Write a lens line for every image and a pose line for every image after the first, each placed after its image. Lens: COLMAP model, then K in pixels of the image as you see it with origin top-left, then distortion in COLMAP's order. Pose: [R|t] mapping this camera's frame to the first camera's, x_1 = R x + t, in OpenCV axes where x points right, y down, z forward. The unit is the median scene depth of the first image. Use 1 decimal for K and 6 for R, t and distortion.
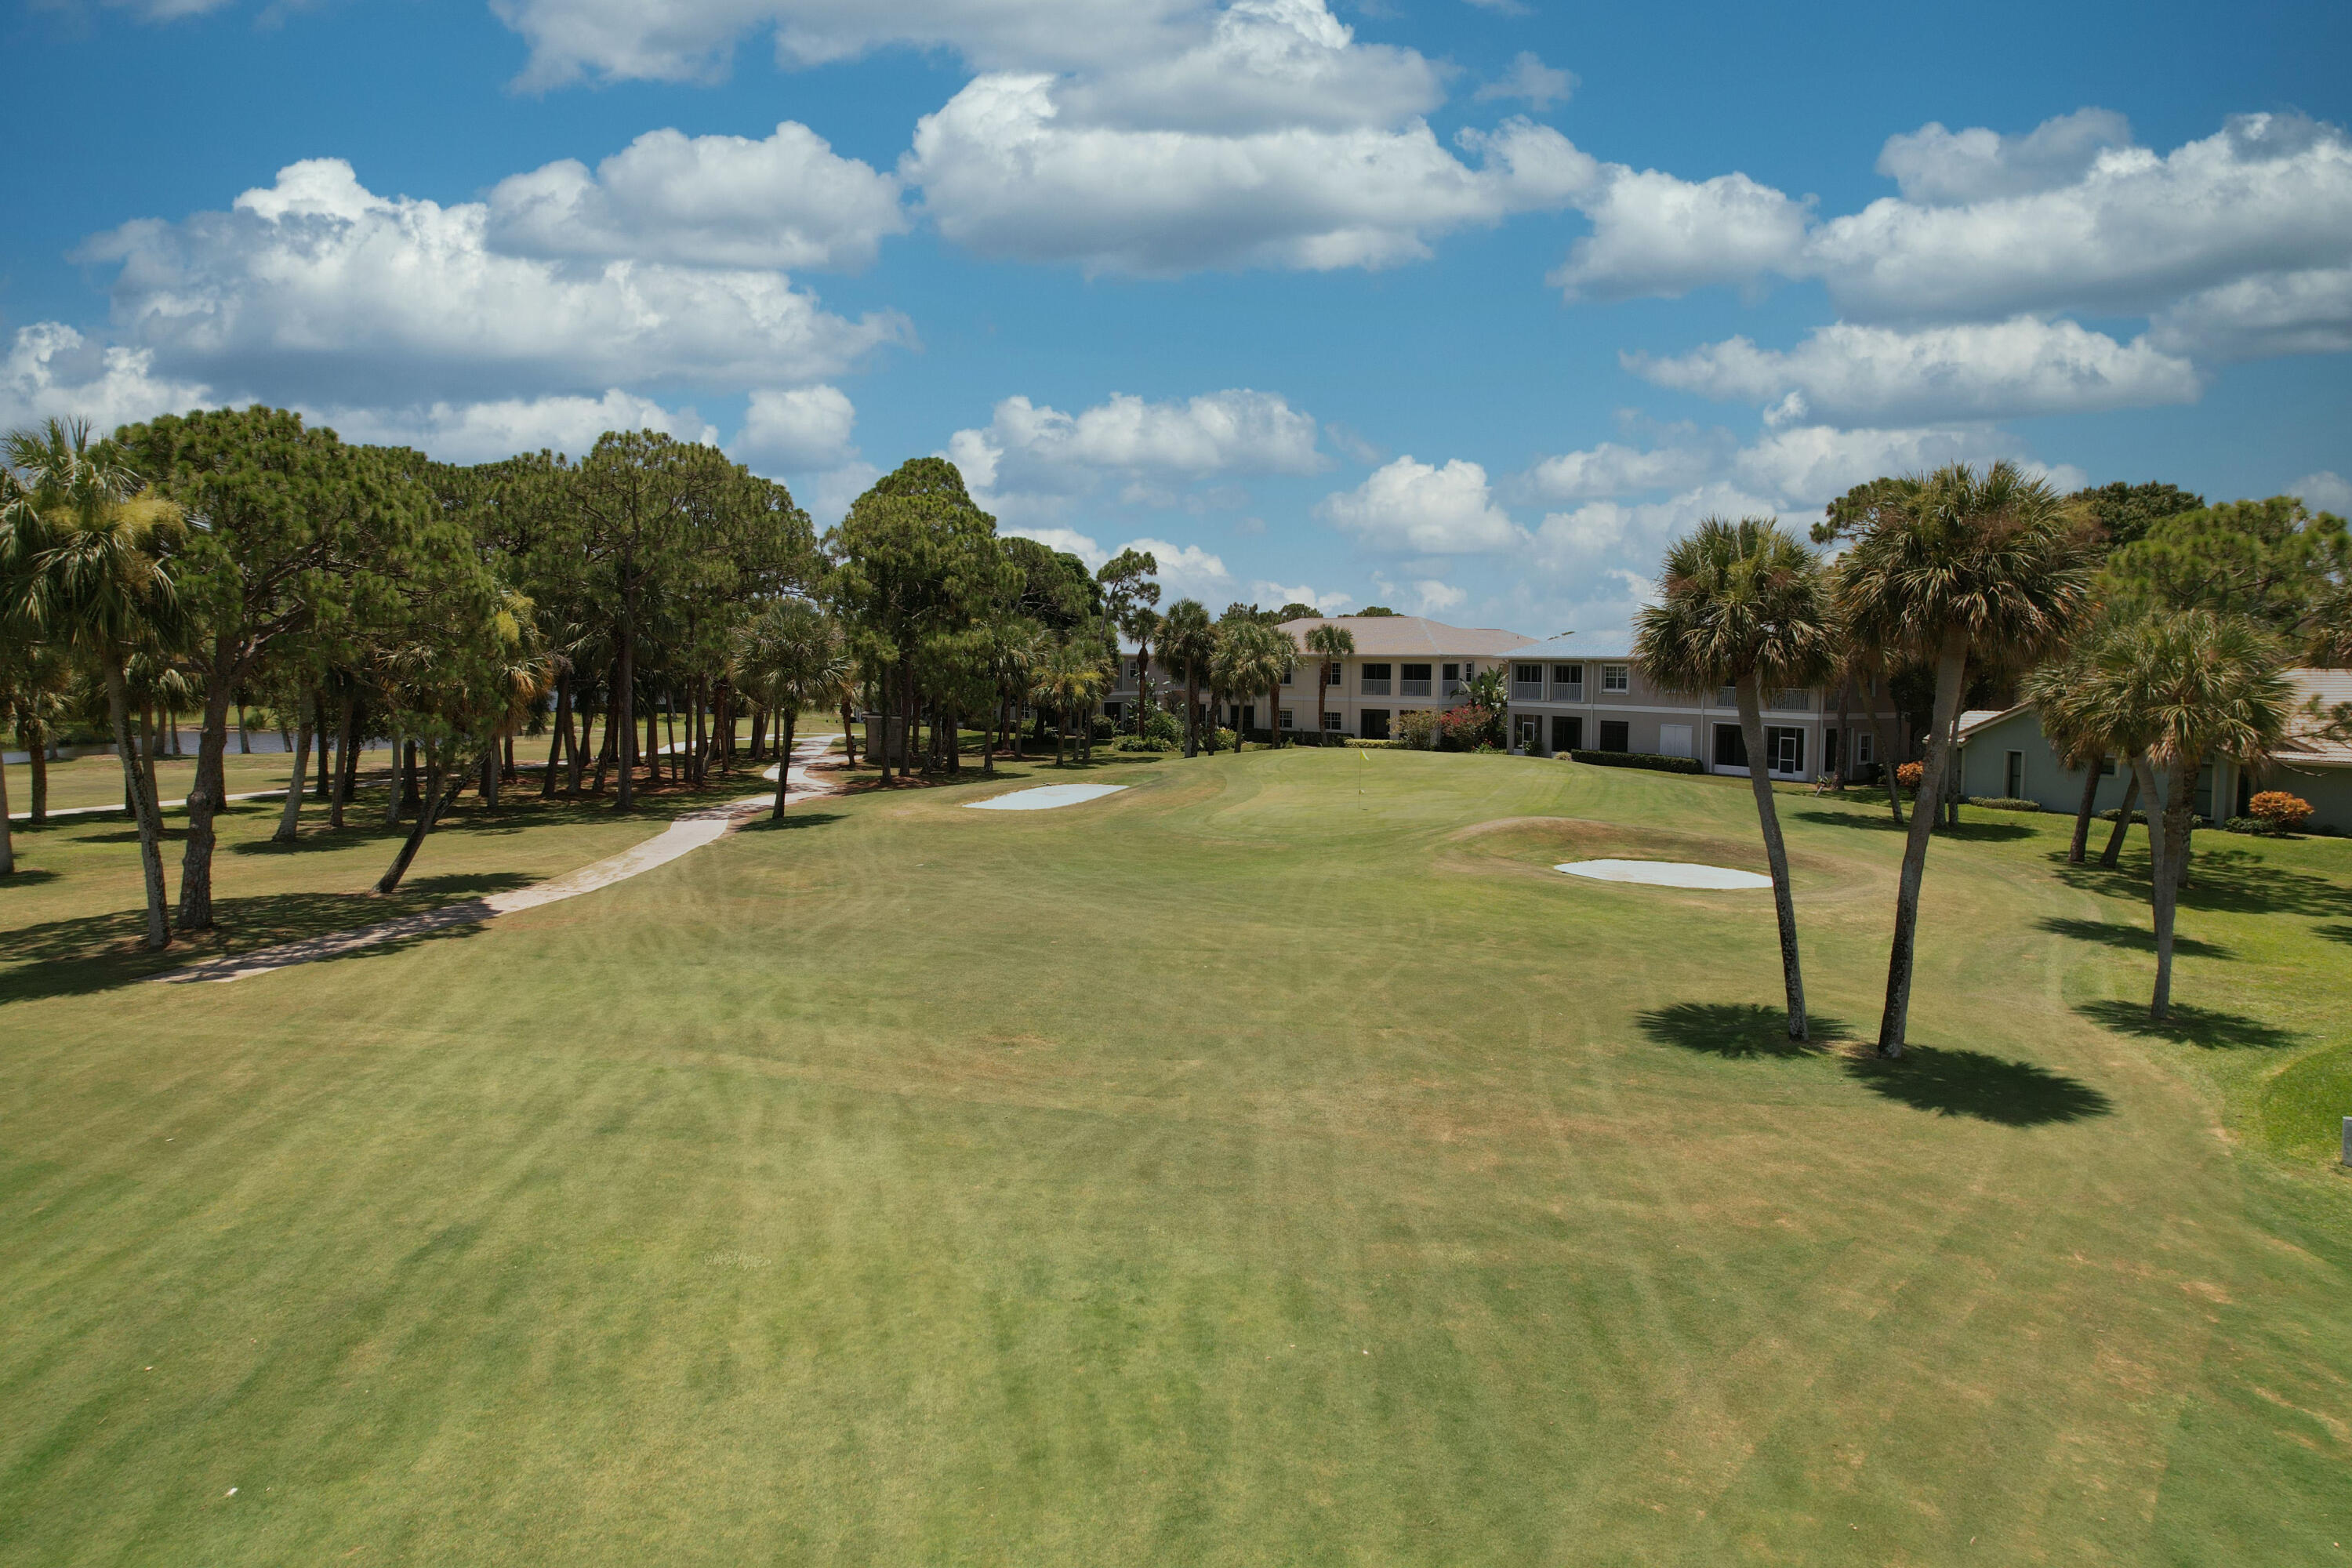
lens RADIAL K [[1519.2, 0, 1182.5], [0, 1519.2, 775.0], [0, 0, 1]] dist [-0.079339, 0.076662]
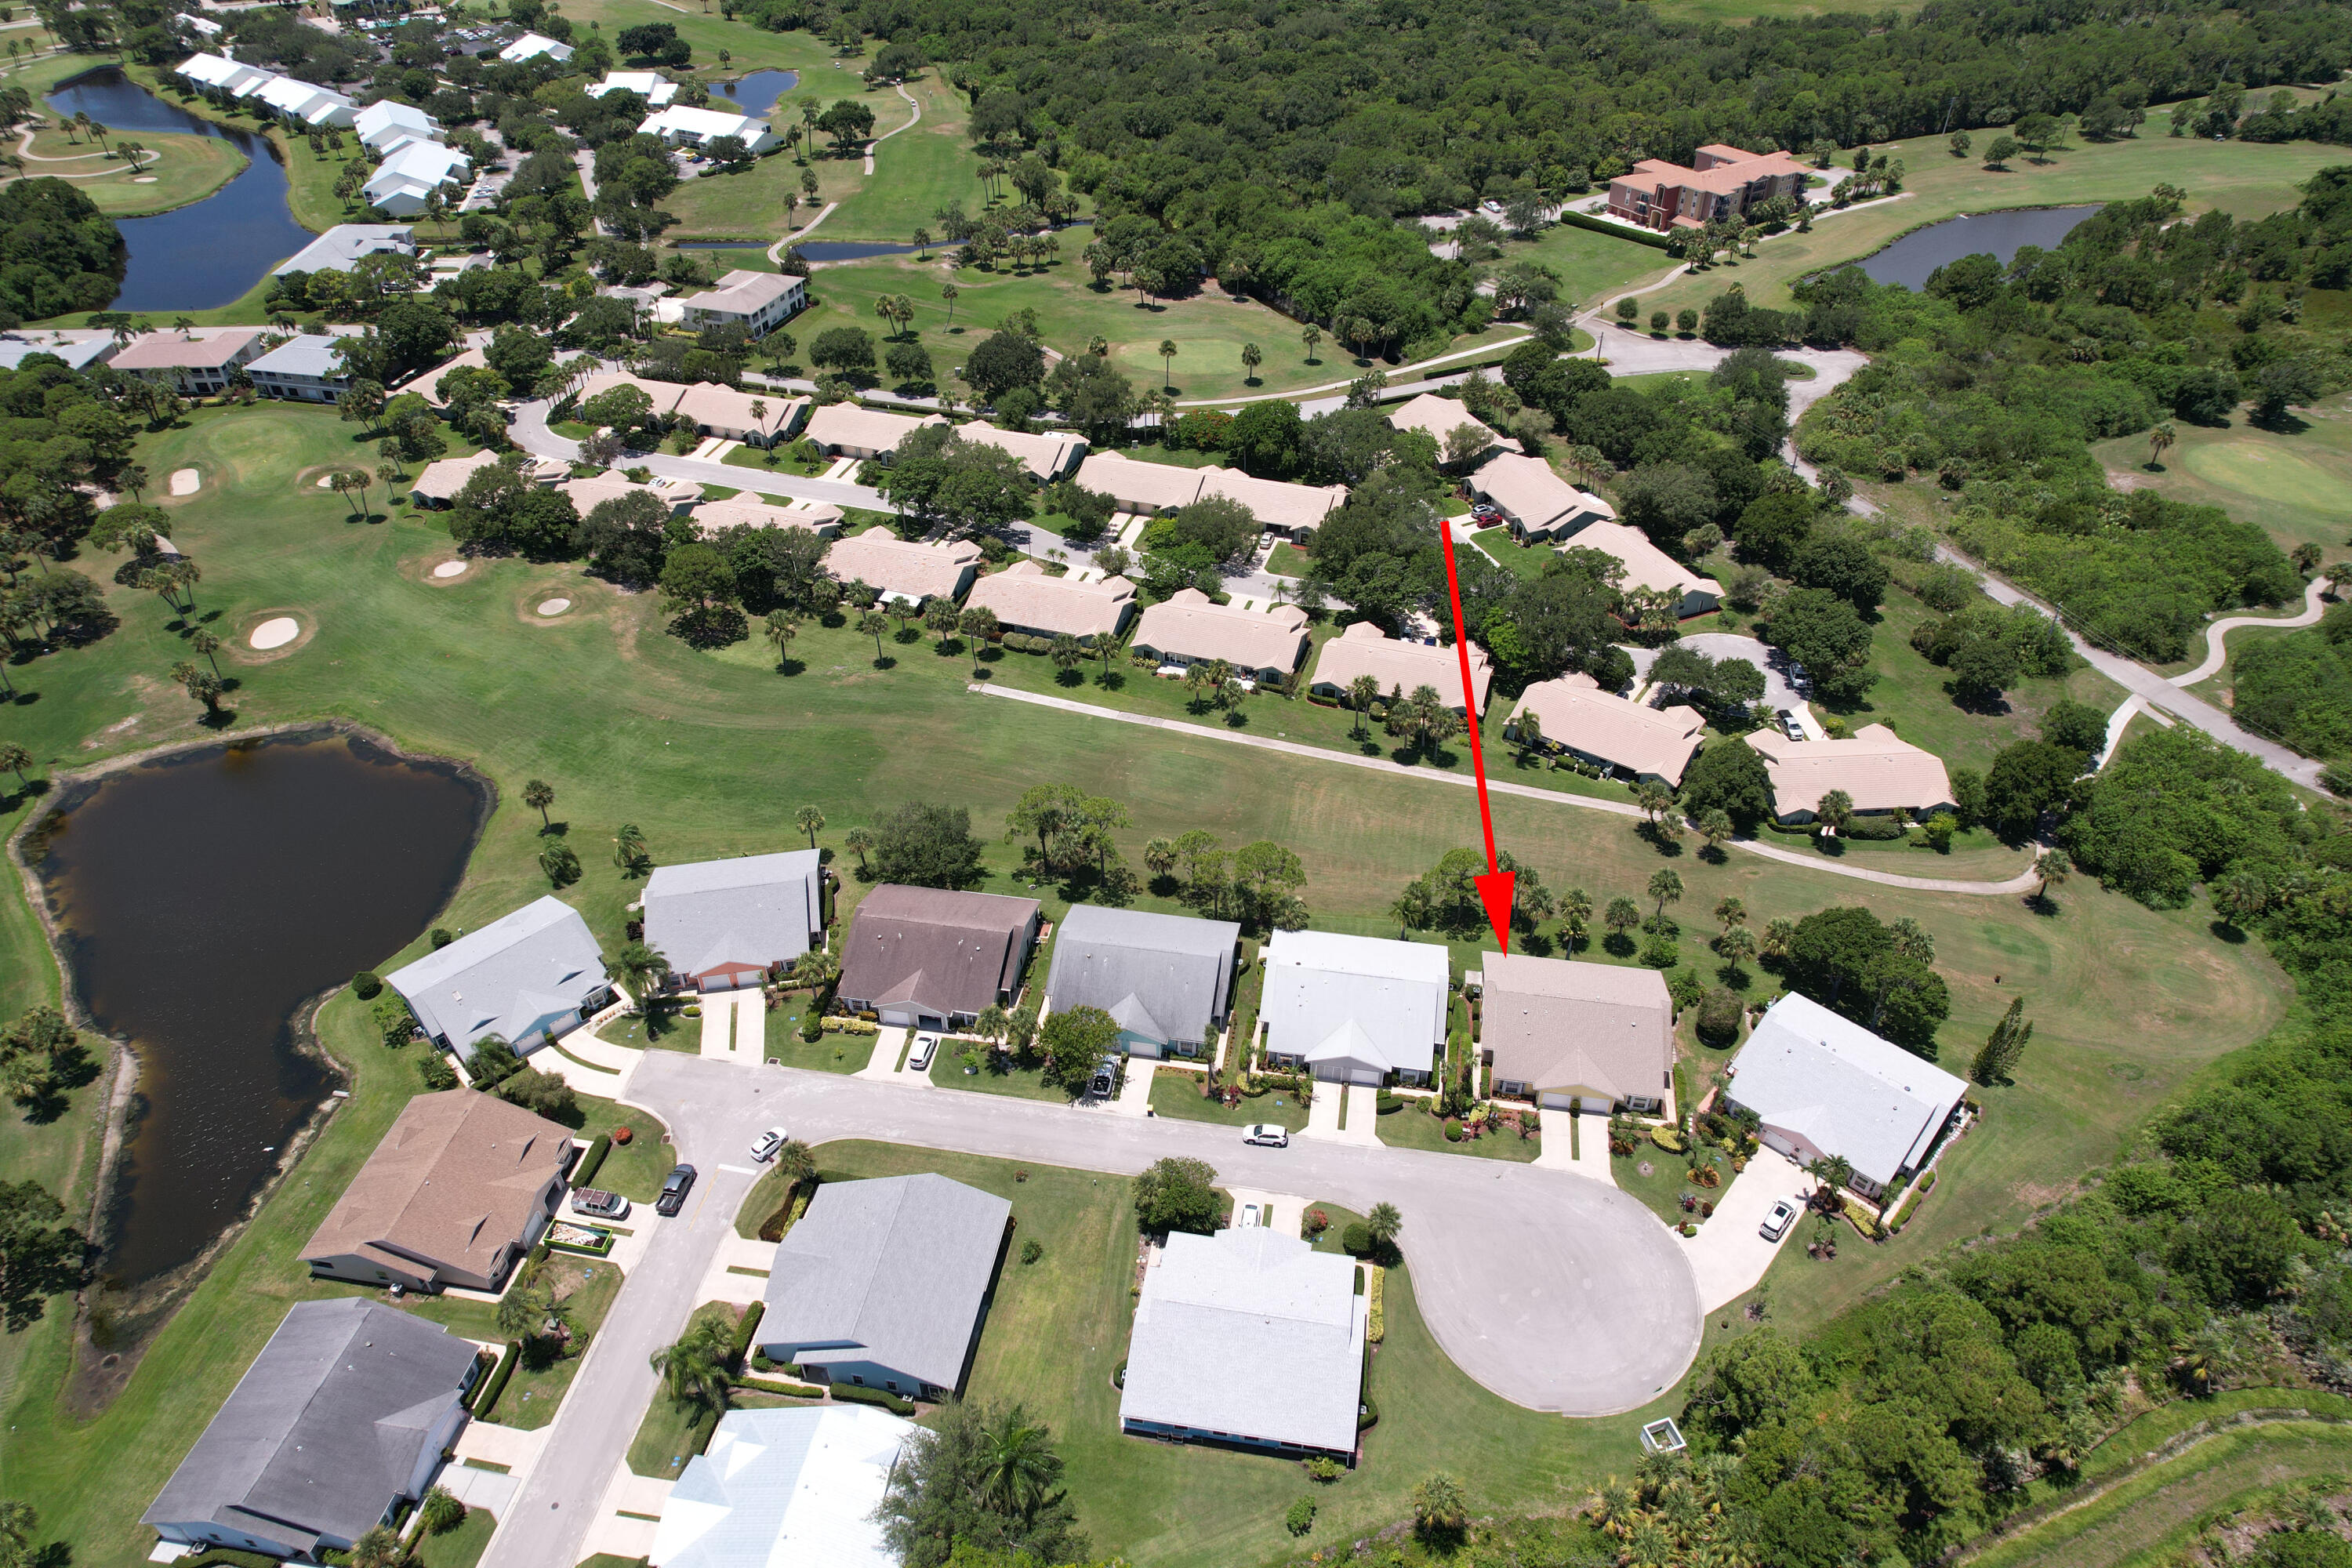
lens RADIAL K [[1508.9, 0, 1186.9], [0, 1508.9, 771.3], [0, 0, 1]] dist [-0.074727, 0.066799]
pose [[0.670846, -0.451590, 0.588245, -0.729424], [0.064433, 0.825707, 0.560407, -1.063524], [-0.738792, -0.338044, 0.583020, -2.791360]]
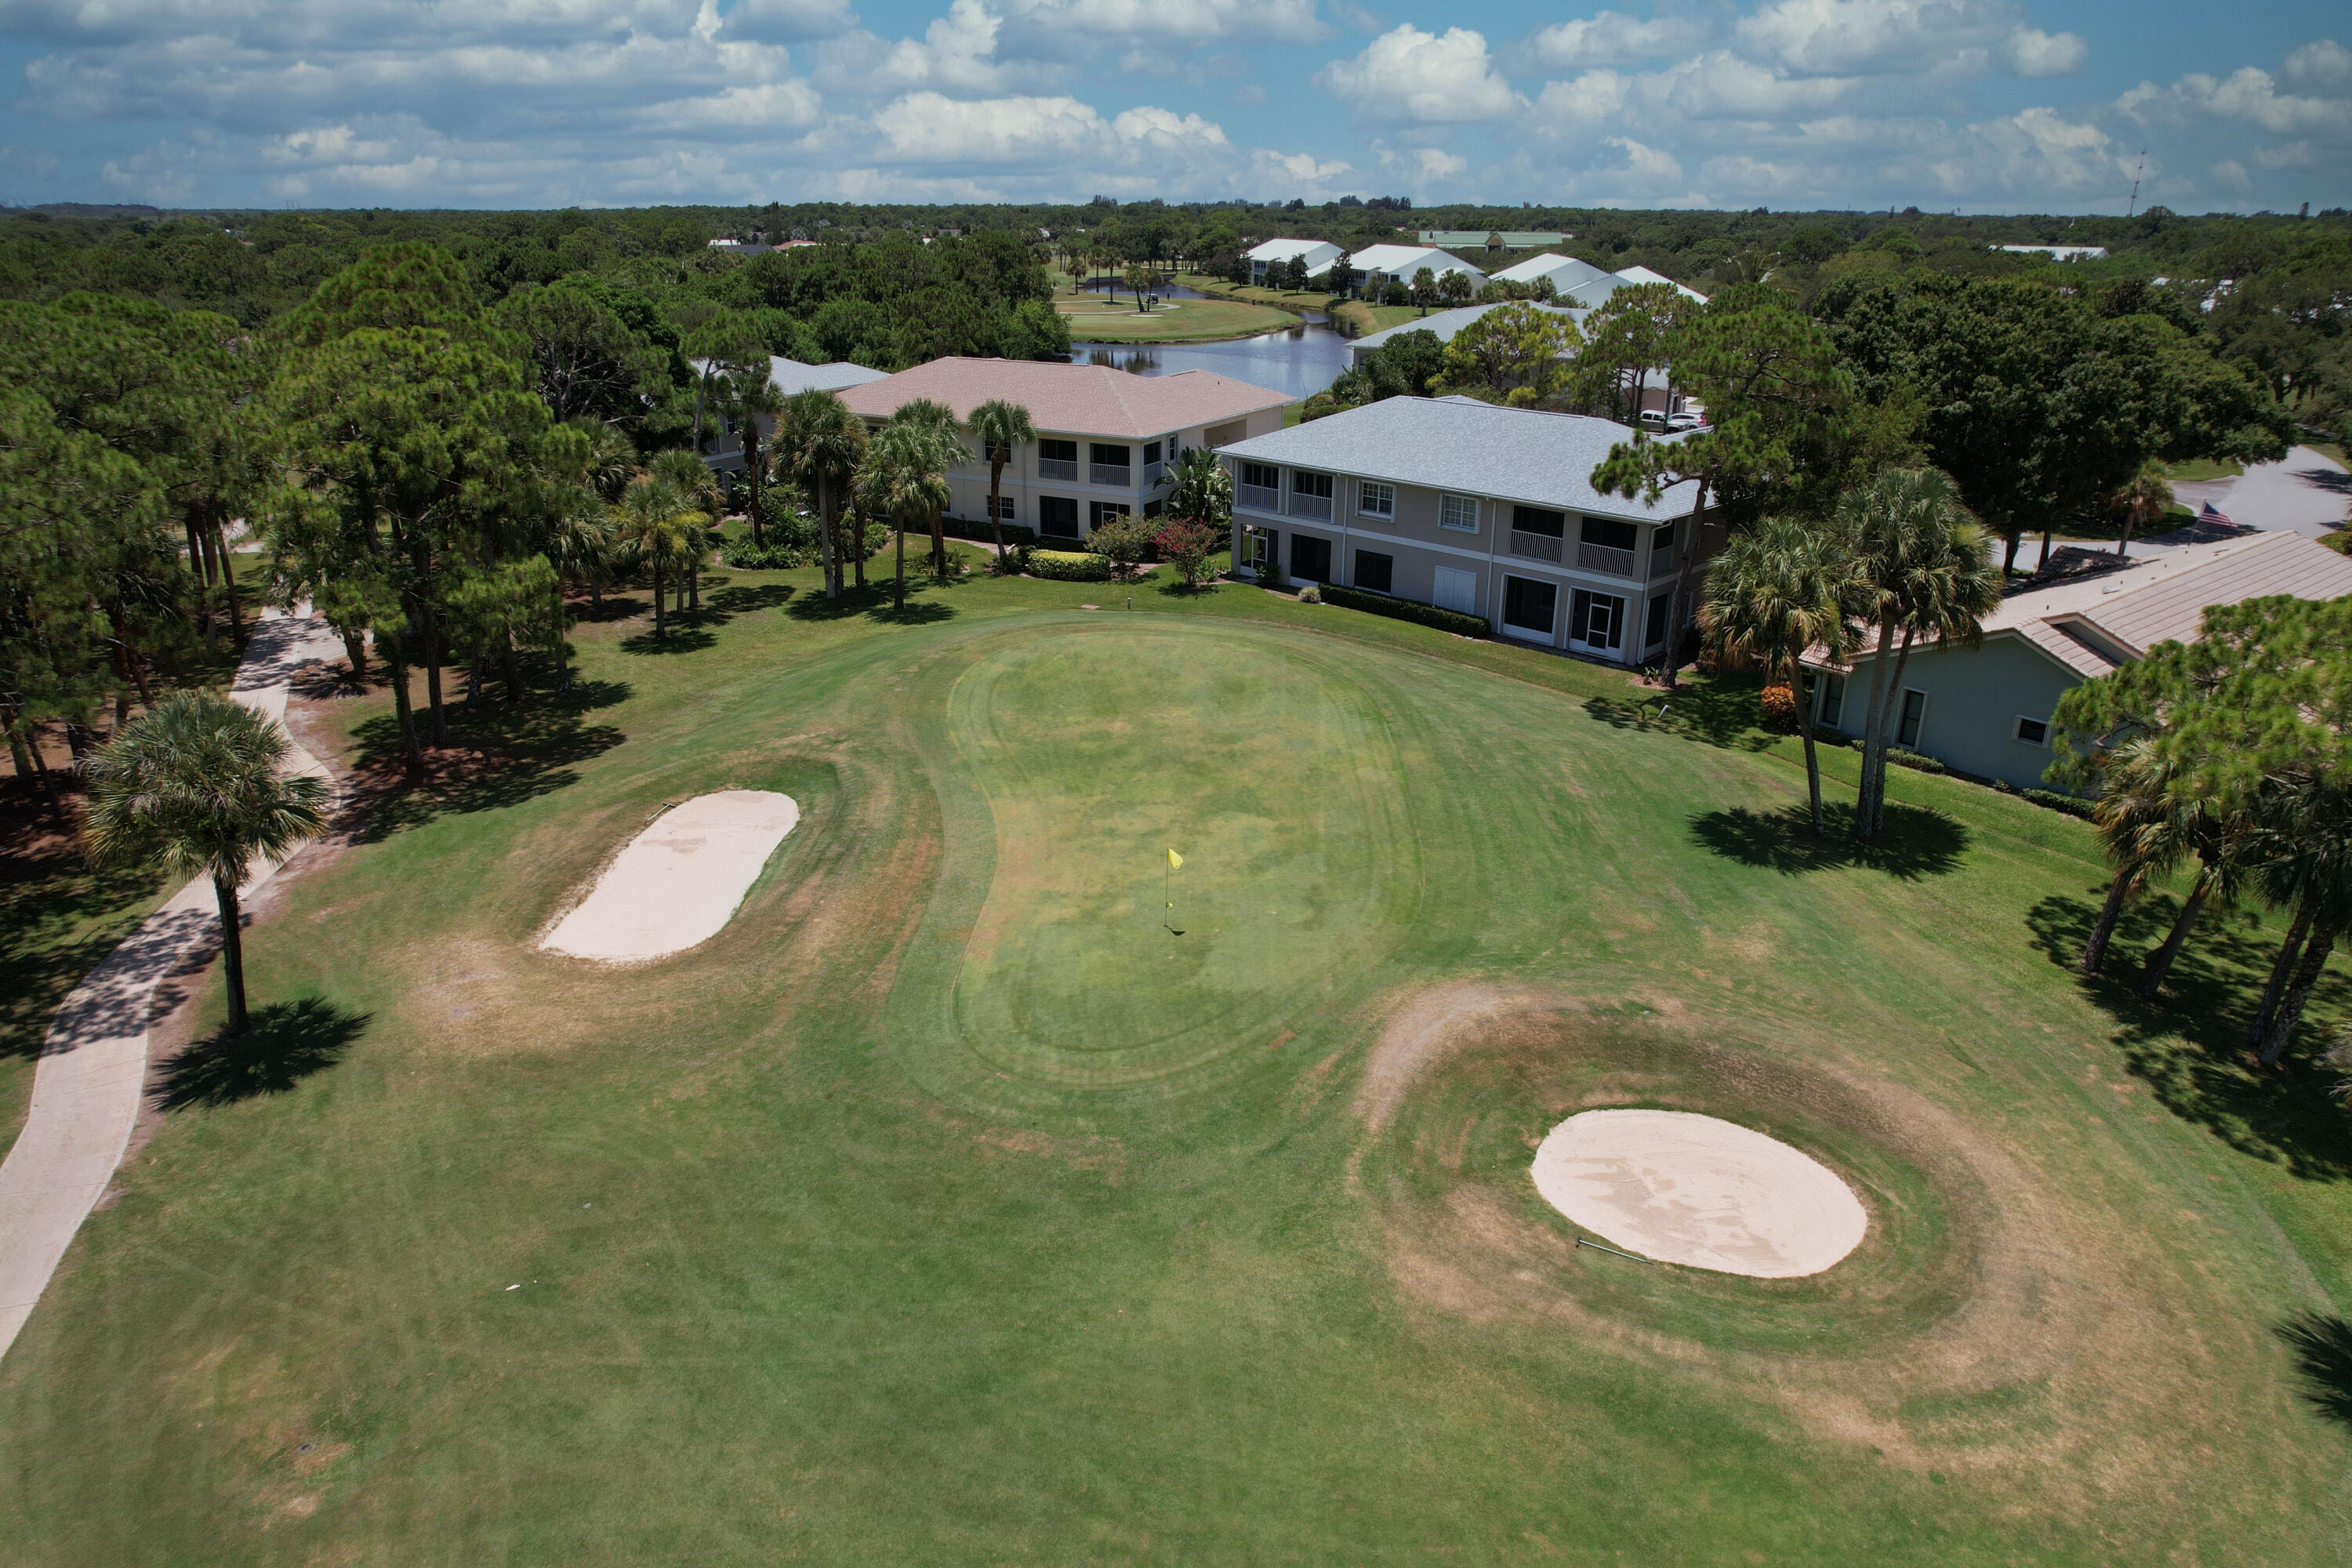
lens RADIAL K [[1519.2, 0, 1182.5], [0, 1519.2, 775.0], [0, 0, 1]] dist [-0.079339, 0.076662]
pose [[0.964273, -0.091316, 0.248675, -0.024223], [0.017600, 0.958720, 0.283806, -0.145772], [-0.264326, -0.269290, 0.926075, 0.232245]]
